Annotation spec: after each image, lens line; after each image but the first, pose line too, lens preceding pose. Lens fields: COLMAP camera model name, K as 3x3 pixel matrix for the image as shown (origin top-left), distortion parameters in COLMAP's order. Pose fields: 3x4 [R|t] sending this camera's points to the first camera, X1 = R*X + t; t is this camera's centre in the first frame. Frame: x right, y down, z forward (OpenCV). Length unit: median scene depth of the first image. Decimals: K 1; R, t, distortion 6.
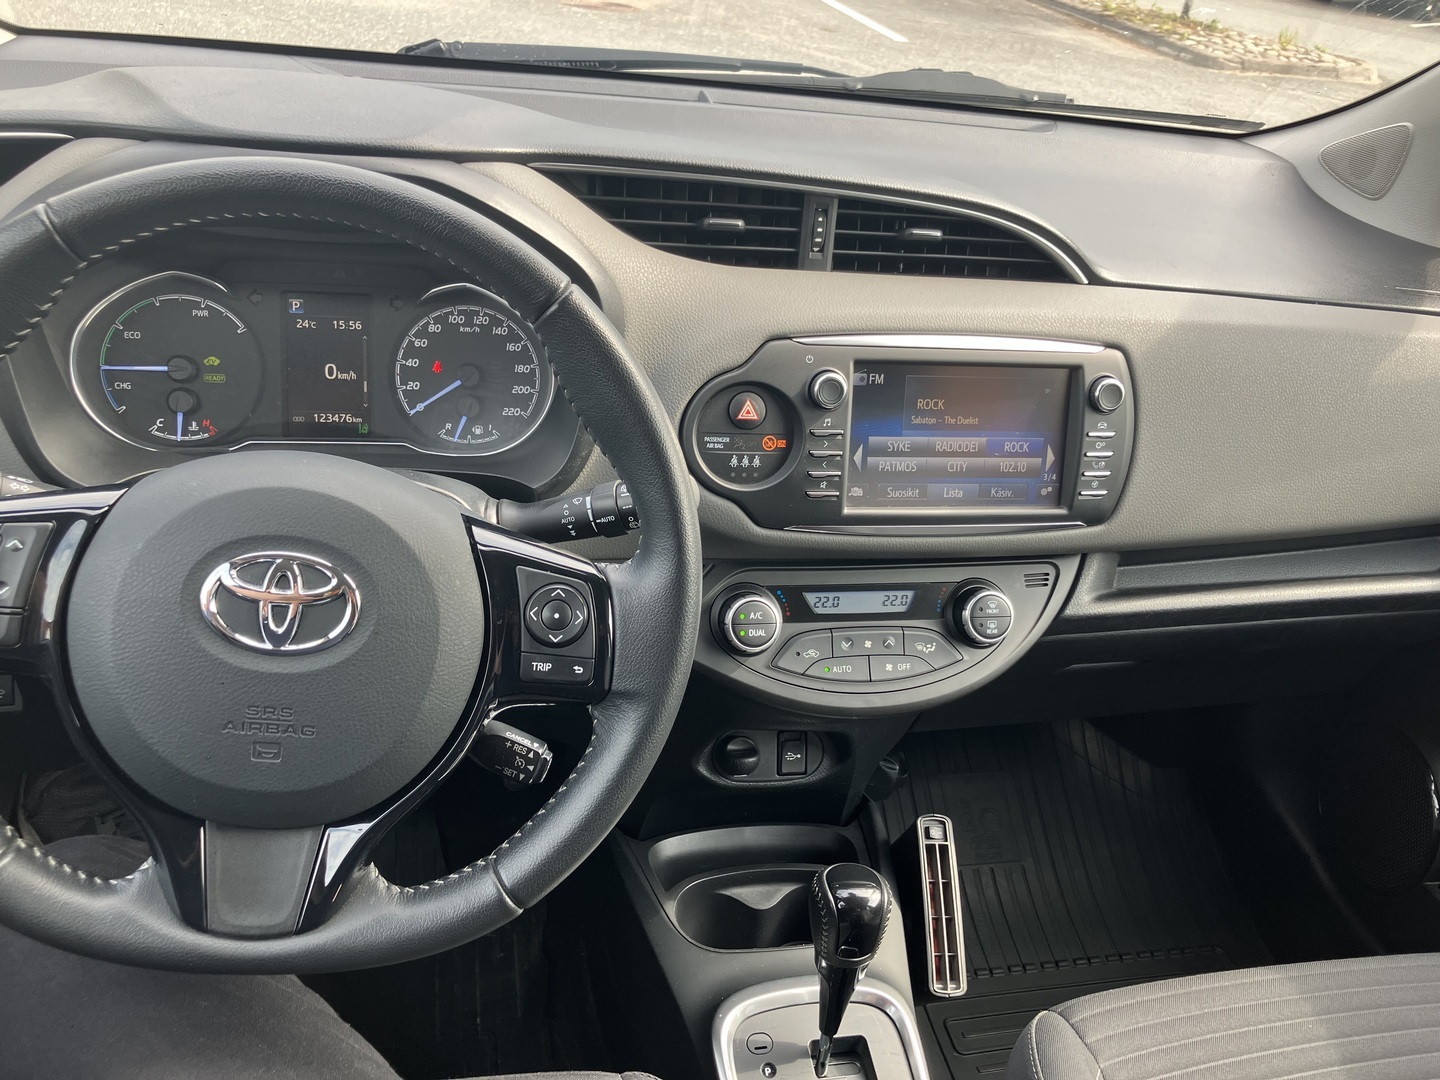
lens RADIAL K [[1184.0, 0, 718.1], [0, 1184.0, 511.4], [0, 0, 1]] dist [0.106011, -0.175042]
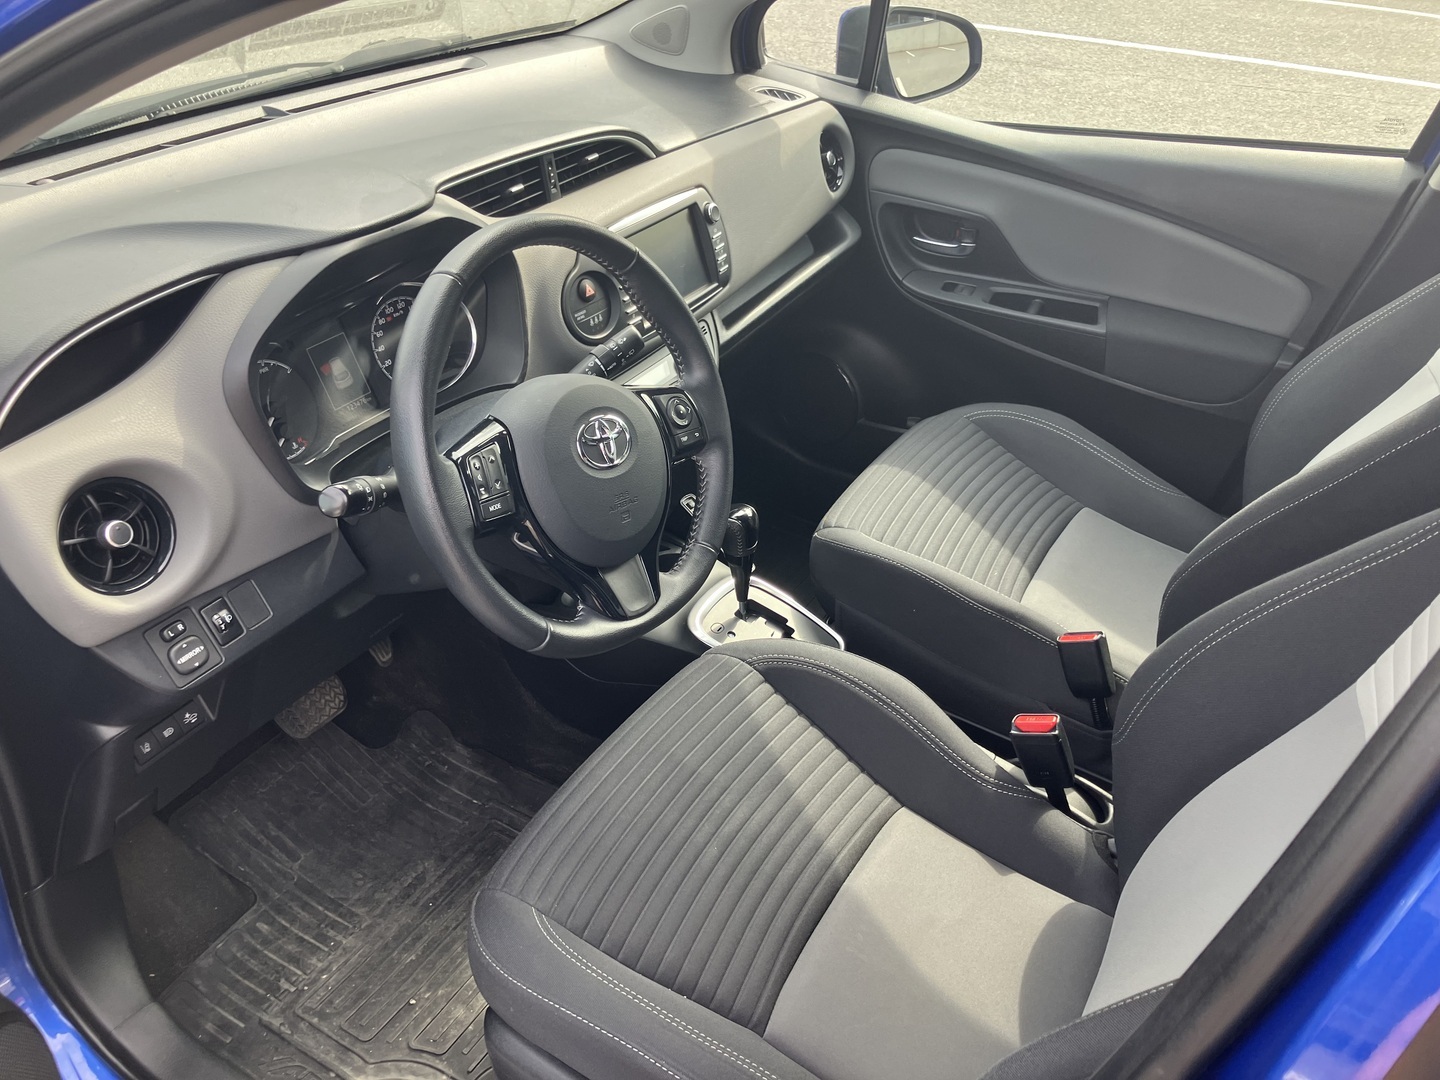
lens RADIAL K [[1184.0, 0, 718.1], [0, 1184.0, 511.4], [0, 0, 1]] dist [0.106011, -0.175042]
pose [[0.682137, -0.472690, 0.557900, -0.887250], [0.404971, 0.879486, 0.250007, -0.148113], [-0.608841, 0.055394, 0.791356, -0.402592]]
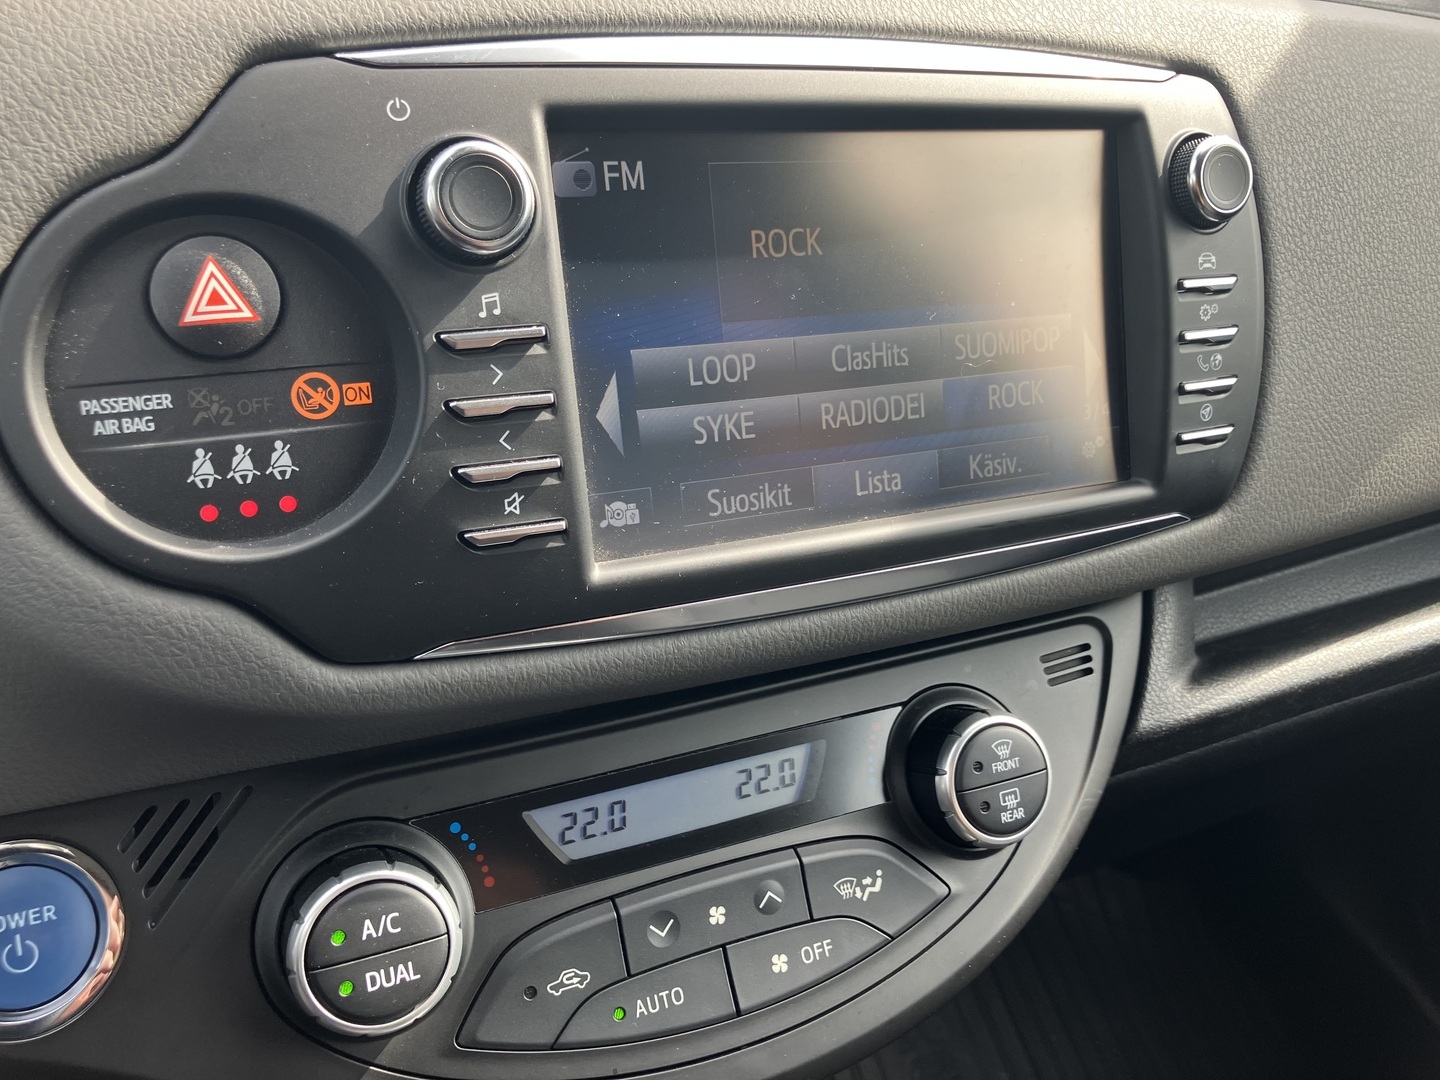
lens RADIAL K [[1184.0, 0, 718.1], [0, 1184.0, 511.4], [0, 0, 1]] dist [0.106011, -0.175042]
pose [[0.975180, -0.145990, 0.166468, 0.086220], [0.155796, 0.986652, -0.047385, 0.003526], [-0.157328, 0.072143, 0.984908, 0.648449]]
